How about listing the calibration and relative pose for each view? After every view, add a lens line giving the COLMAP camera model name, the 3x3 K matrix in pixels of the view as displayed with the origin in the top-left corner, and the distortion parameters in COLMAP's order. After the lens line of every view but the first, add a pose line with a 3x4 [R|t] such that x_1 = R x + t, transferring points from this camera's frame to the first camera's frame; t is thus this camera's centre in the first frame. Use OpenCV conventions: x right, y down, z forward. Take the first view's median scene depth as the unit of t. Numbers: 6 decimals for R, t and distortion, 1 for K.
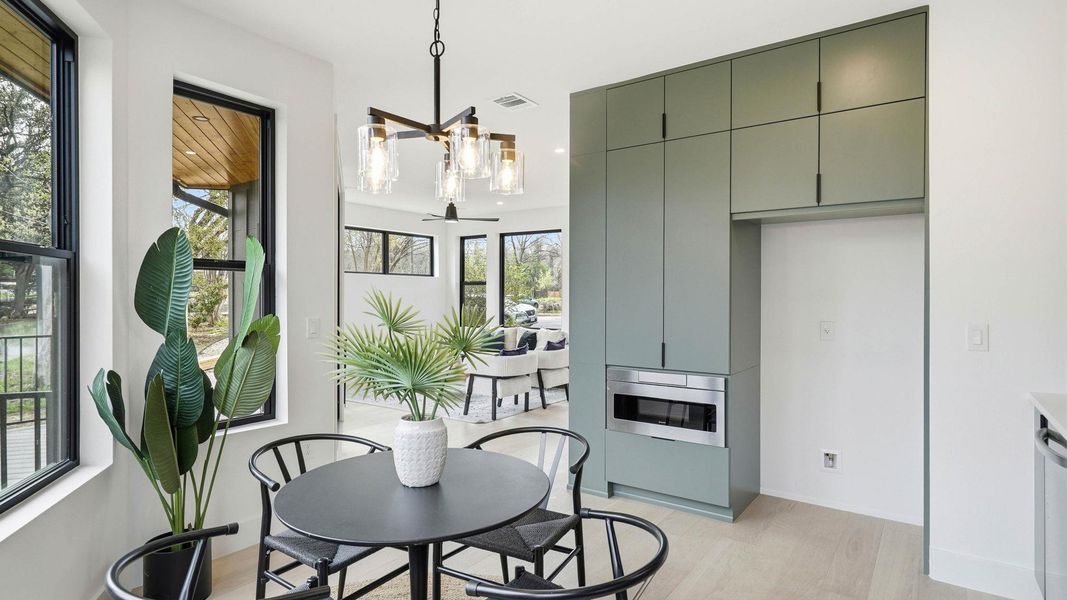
lens RADIAL K [[559.0, 0, 530.7], [0, 559.0, 280.0], [0, 0, 1]] dist [0.002273, 0.000522]
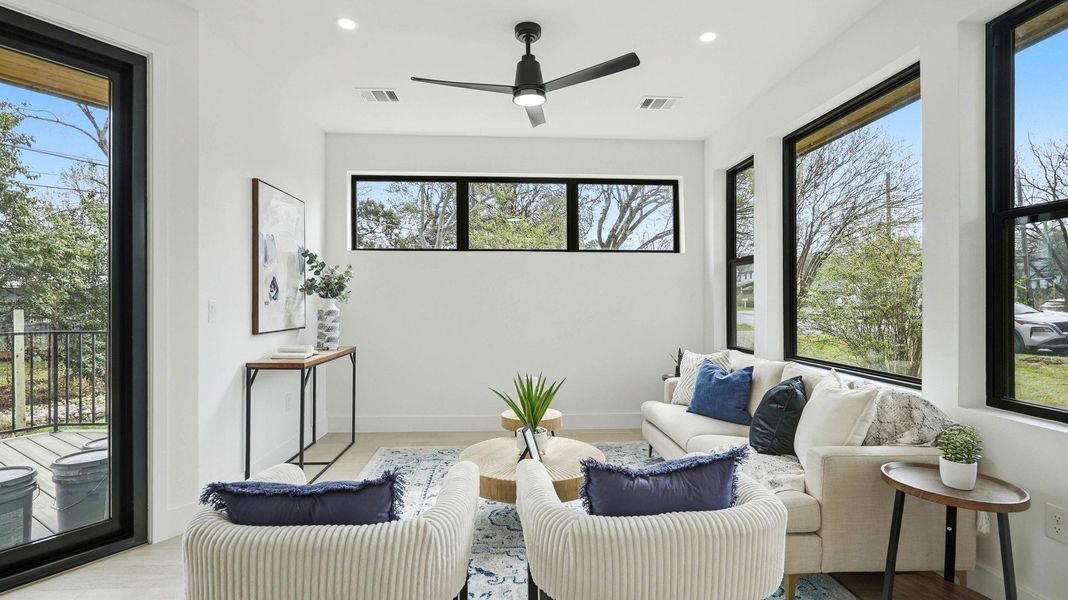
lens RADIAL K [[498.2, 0, 531.4], [0, 498.2, 296.4], [0, 0, 1]] dist [-0.003444, 0.000048]
pose [[0.636952, -0.008692, -0.770854, 0.108890], [0.020987, 0.999761, 0.006069, 0.030074], [0.770618, -0.020044, 0.636982, 0.578759]]
